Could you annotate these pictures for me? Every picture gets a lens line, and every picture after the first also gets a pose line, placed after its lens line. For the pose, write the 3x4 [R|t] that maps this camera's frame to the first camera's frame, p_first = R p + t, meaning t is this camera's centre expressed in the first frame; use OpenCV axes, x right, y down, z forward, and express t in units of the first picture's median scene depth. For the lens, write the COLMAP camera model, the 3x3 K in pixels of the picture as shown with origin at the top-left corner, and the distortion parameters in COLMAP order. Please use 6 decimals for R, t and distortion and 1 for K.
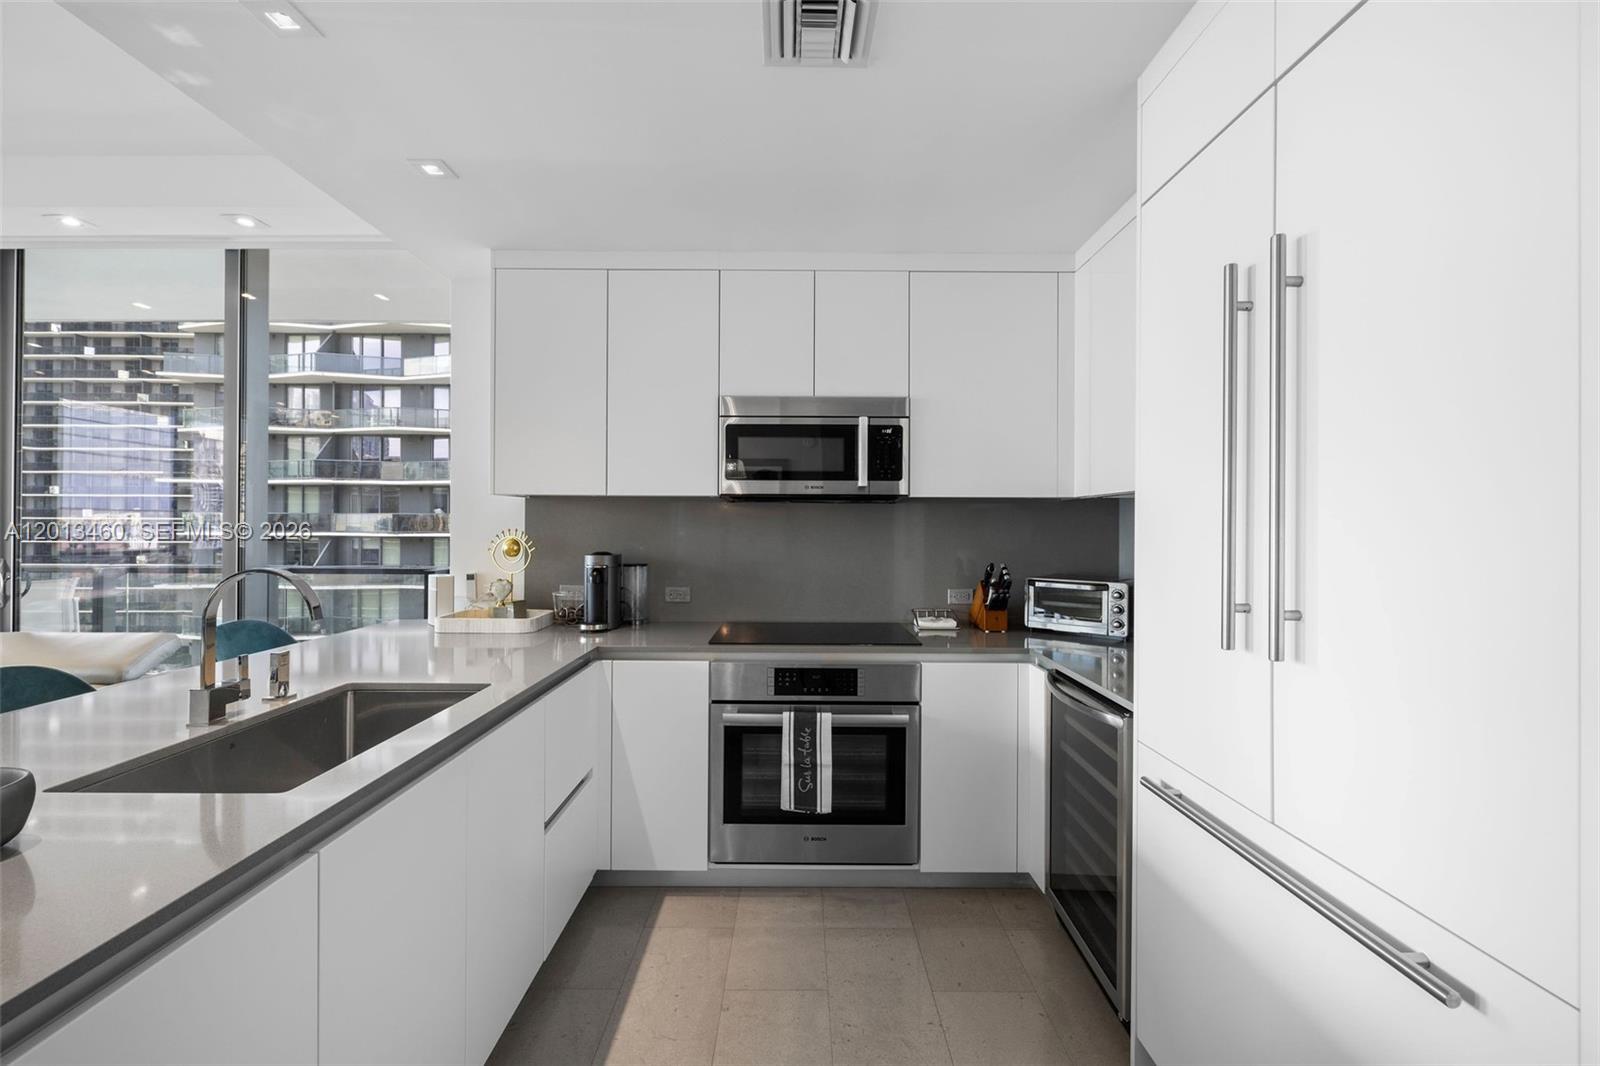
lens RADIAL K [[670.5, 0, 799.2], [0, 670.5, 526.7], [0, 0, 1]] dist [-0.001360, -0.000908]
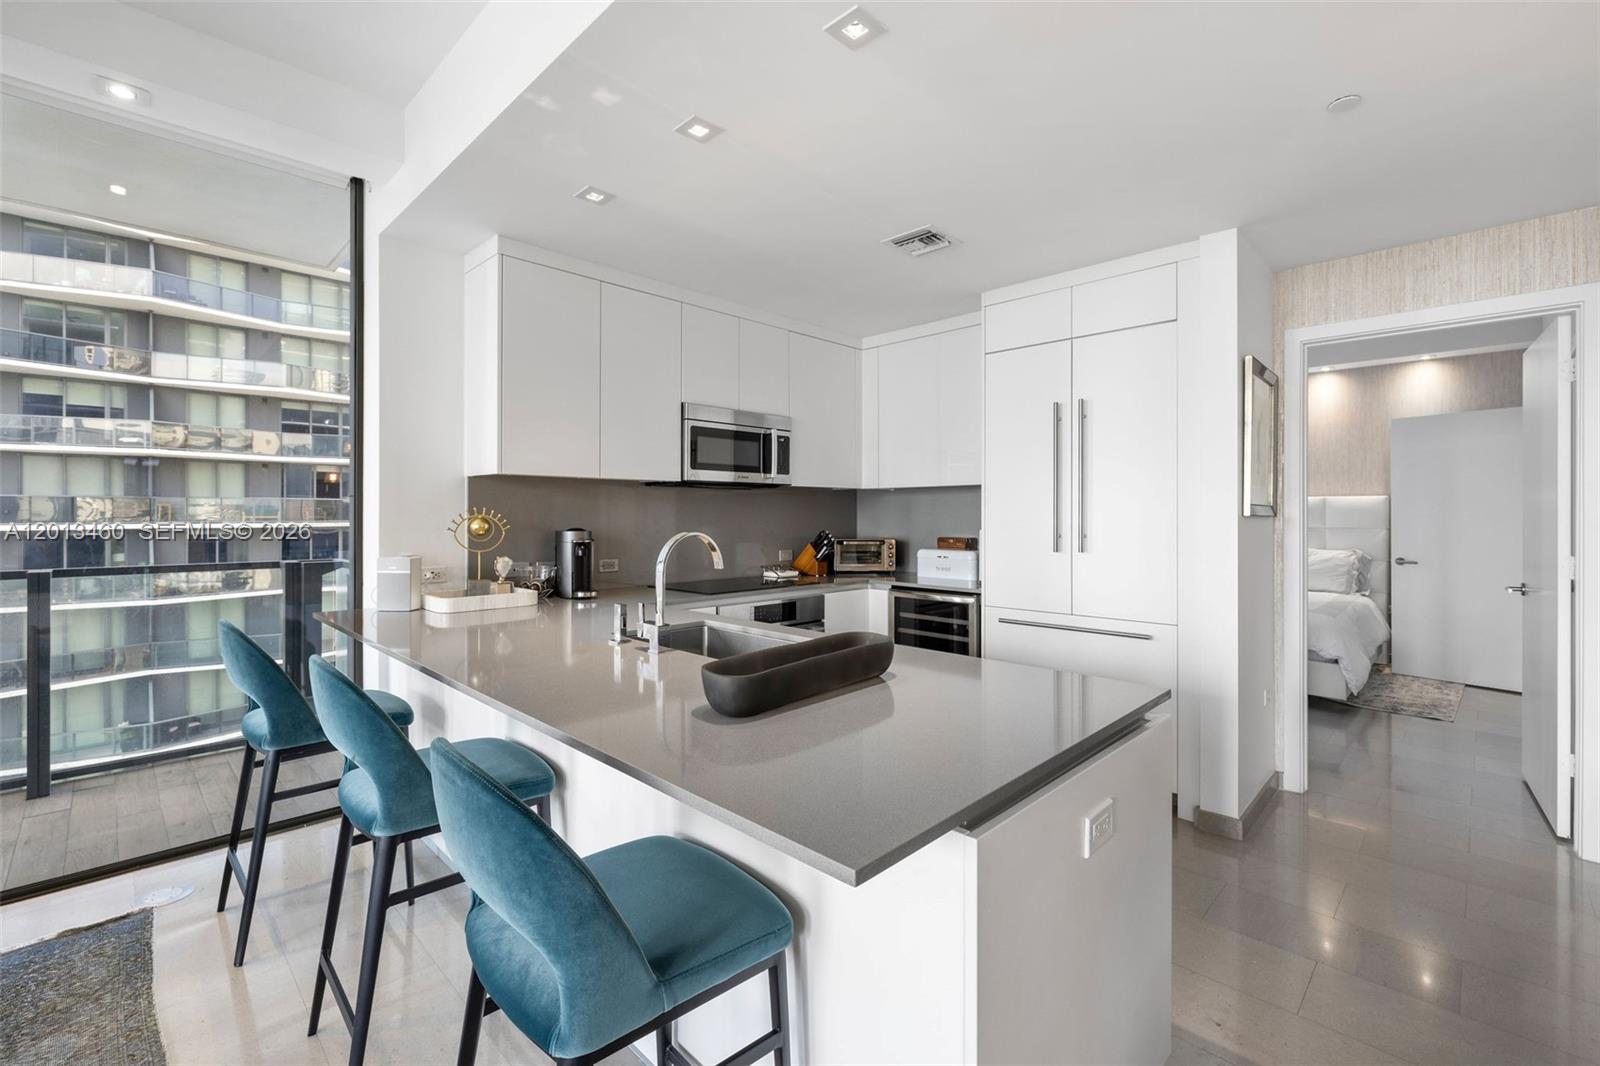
lens RADIAL K [[691.5, 0, 798.4], [0, 691.5, 514.6], [0, 0, 1]] dist [-0.001602, 0.000280]
pose [[0.697206, -0.004623, 0.716856, -0.915639], [0.003204, 0.999989, 0.003332, 0.012990], [-0.716863, -0.000026, 0.697214, -0.064101]]
